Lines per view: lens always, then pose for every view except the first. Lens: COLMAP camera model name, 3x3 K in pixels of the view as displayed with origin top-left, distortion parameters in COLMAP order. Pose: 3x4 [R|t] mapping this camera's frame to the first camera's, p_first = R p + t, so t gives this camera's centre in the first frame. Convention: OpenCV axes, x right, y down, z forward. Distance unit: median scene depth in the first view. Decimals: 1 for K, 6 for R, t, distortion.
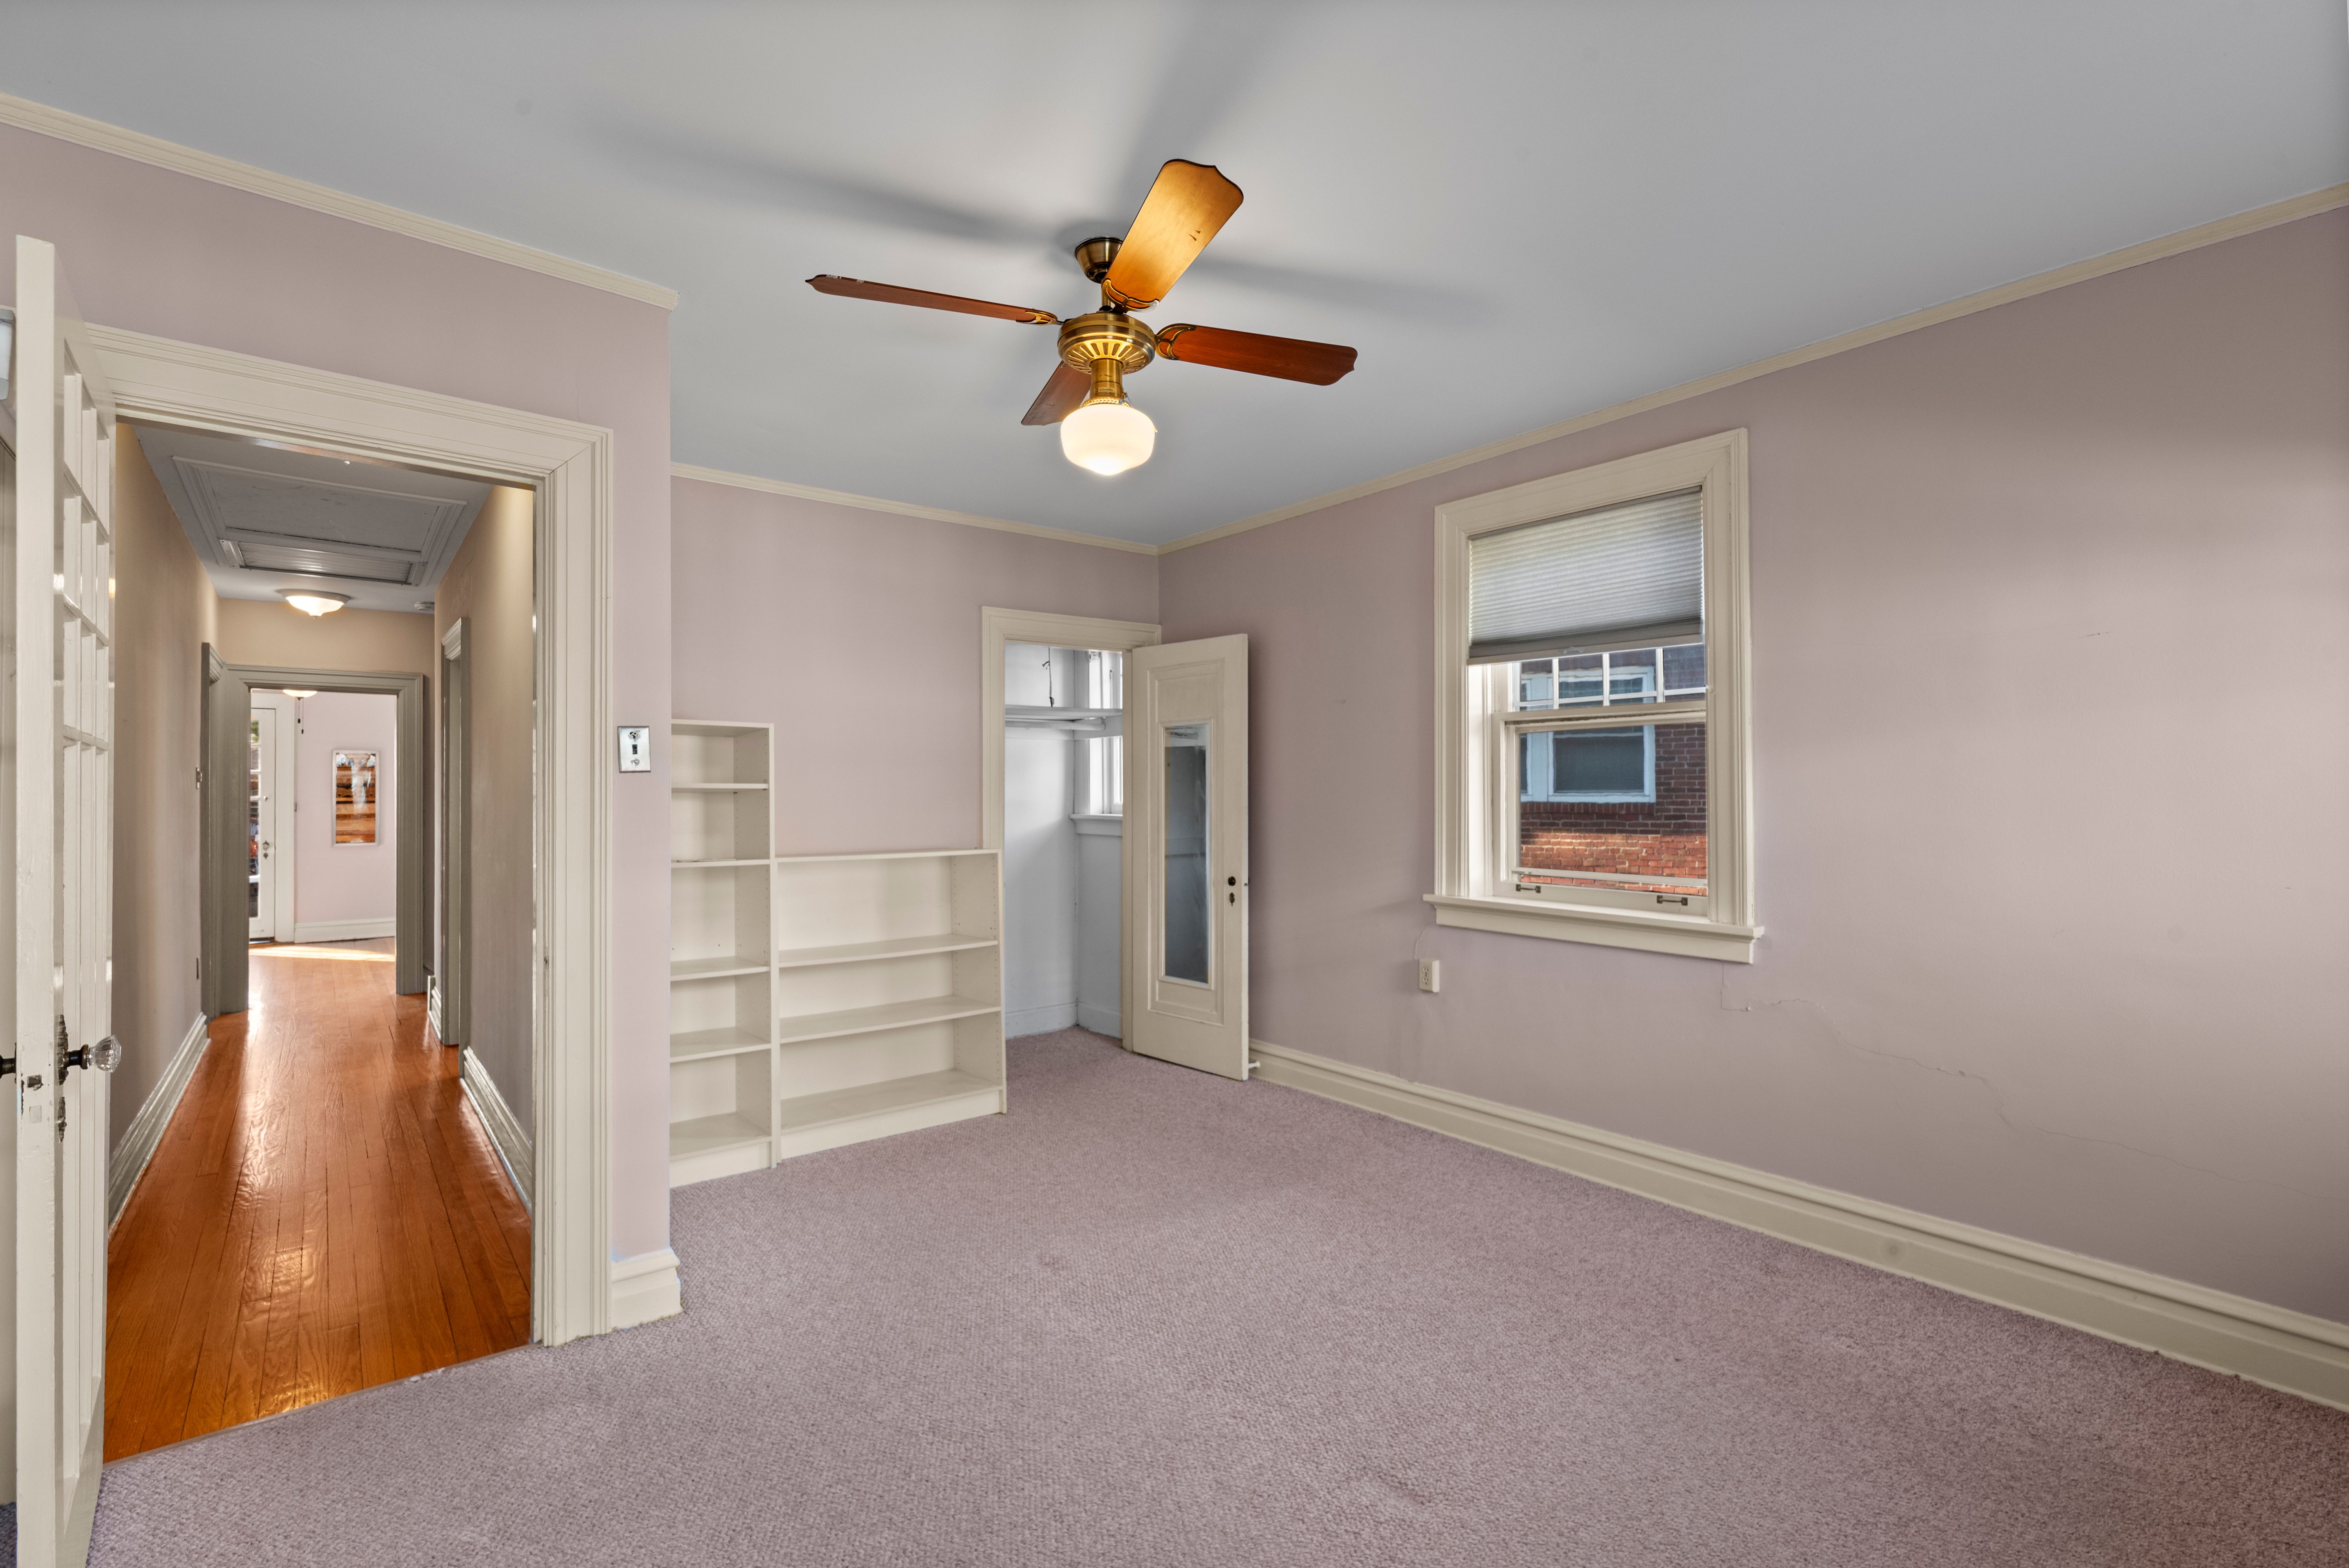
lens RADIAL K [[1021.9, 0, 1175.6], [0, 1021.9, 780.9], [0, 0, 1]] dist [0.001527, -0.001166]
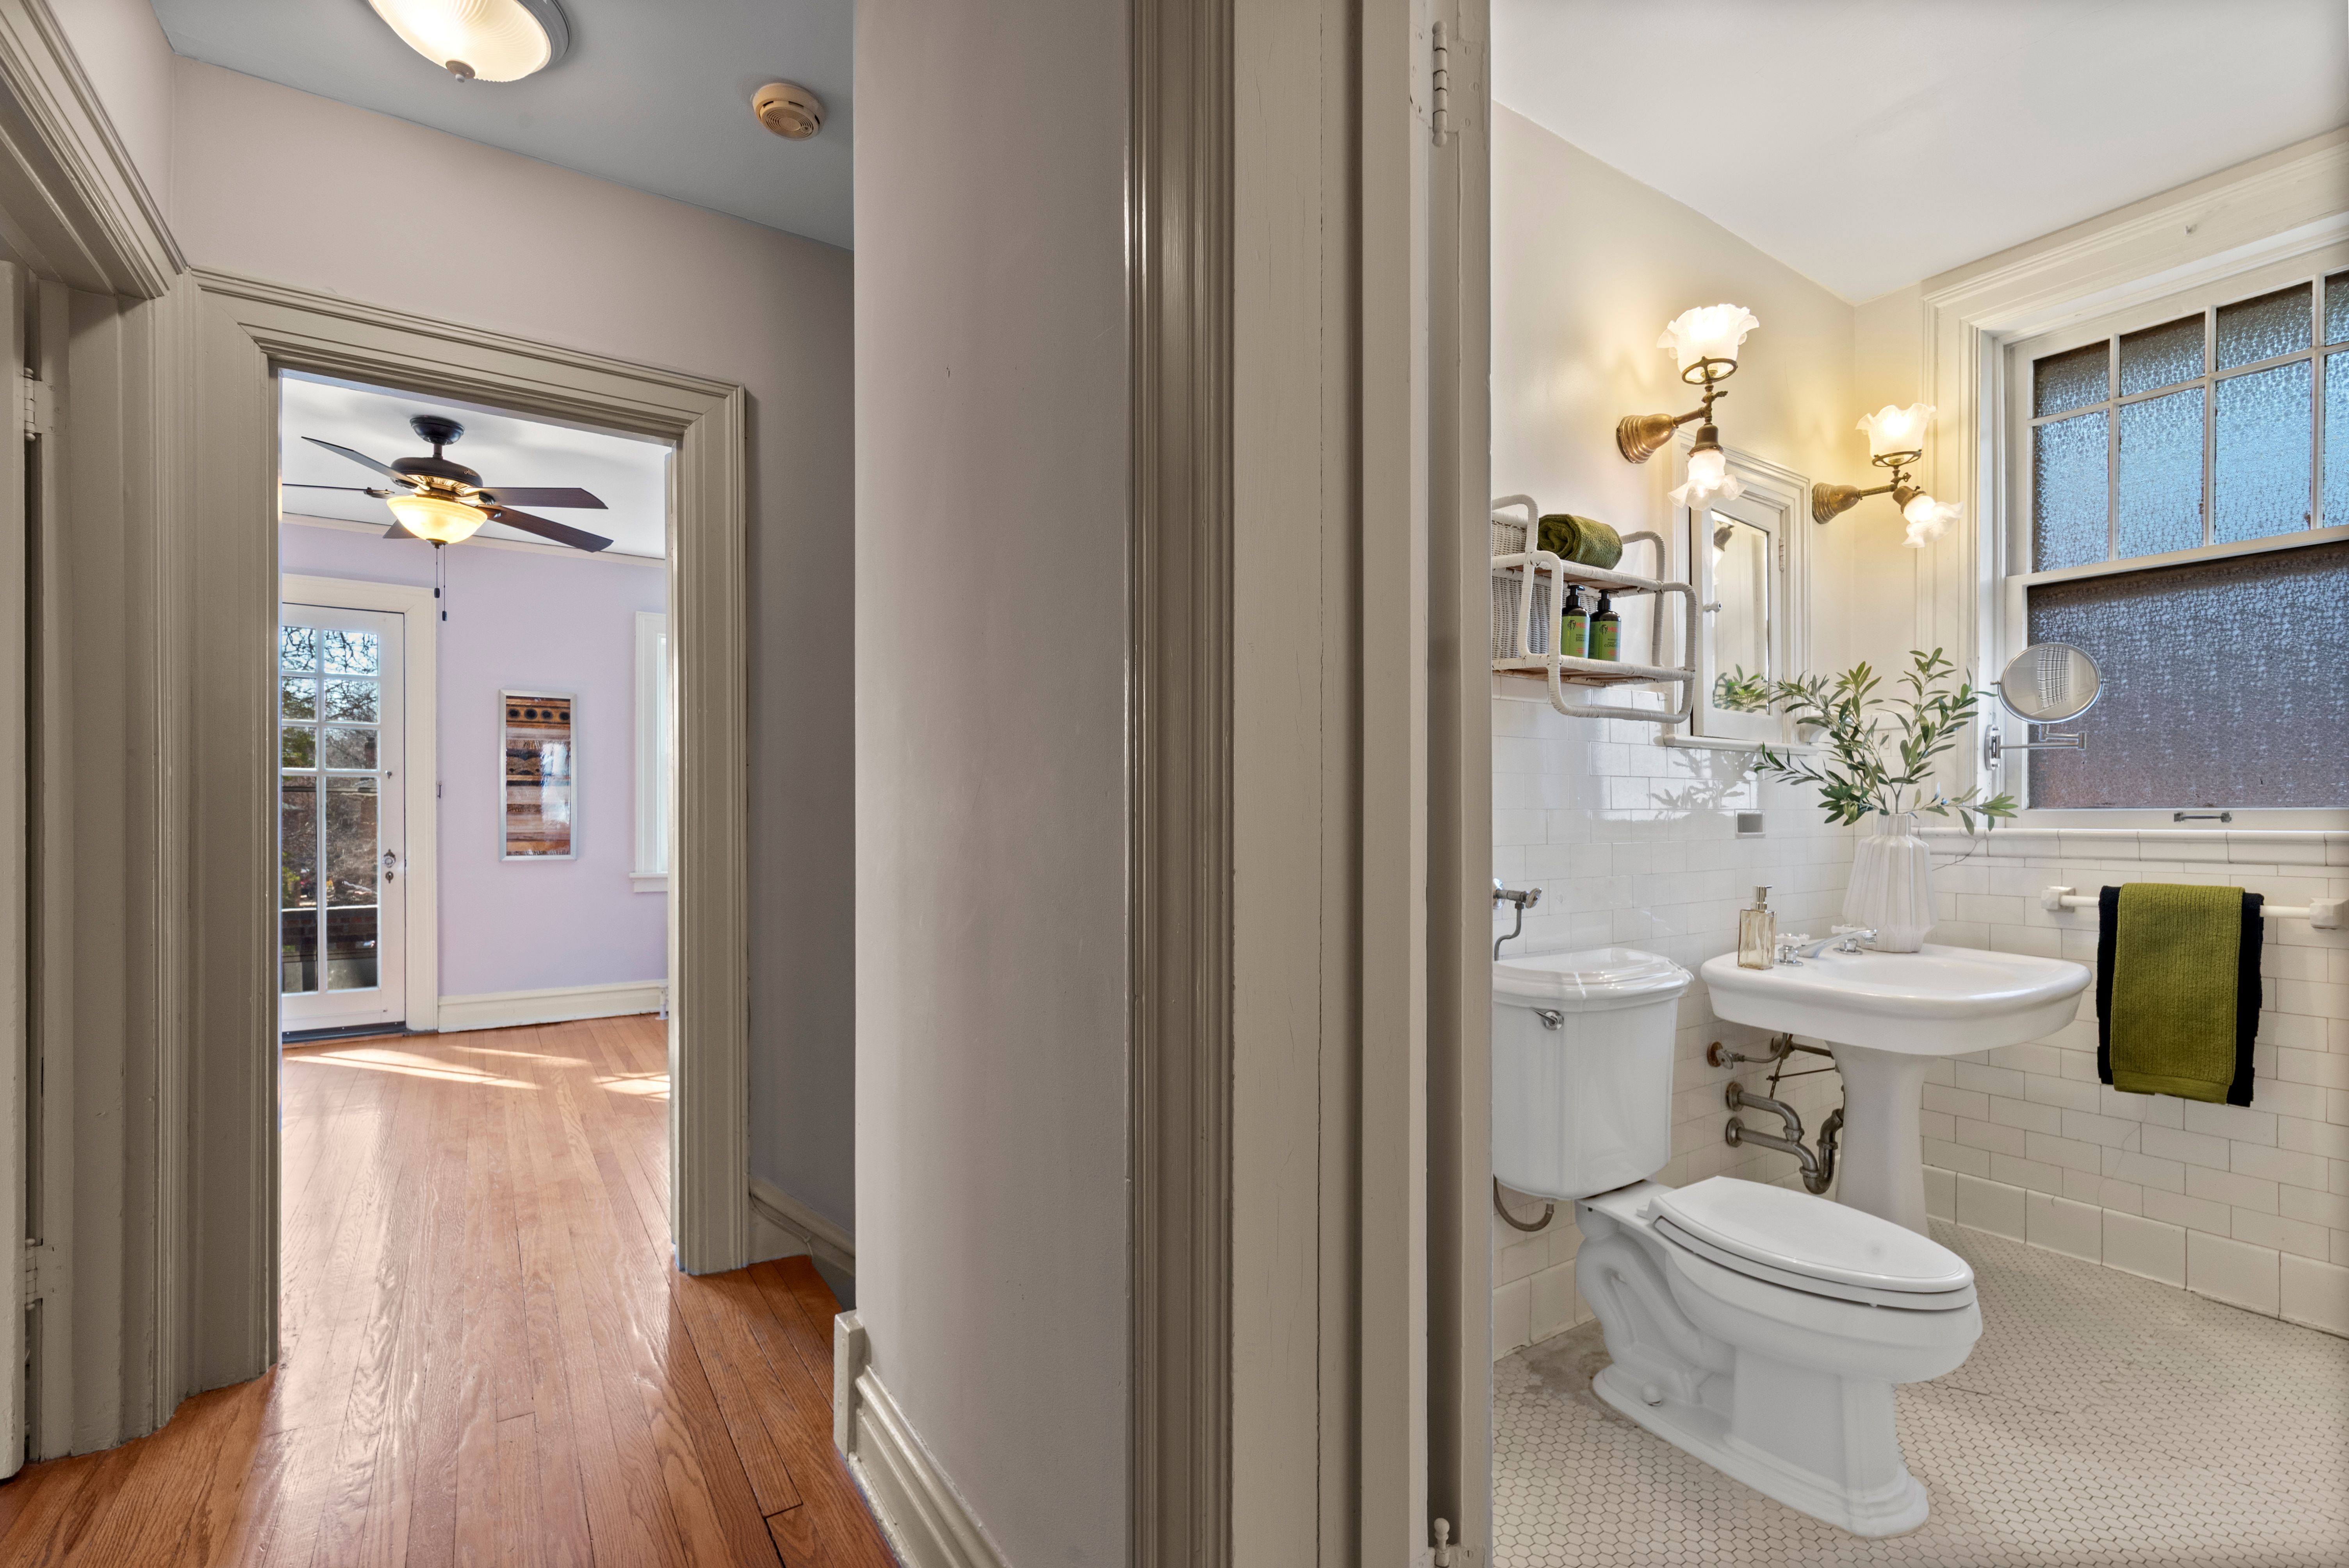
lens RADIAL K [[1021.9, 0, 1169.9], [0, 1021.9, 806.2], [0, 0, 1]] dist [0.001527, -0.001166]
pose [[0.994684, 0.002143, -0.102953, -0.413840], [-0.001500, 0.999979, 0.006325, 0.030971], [0.102965, -0.006137, 0.994666, 0.494383]]
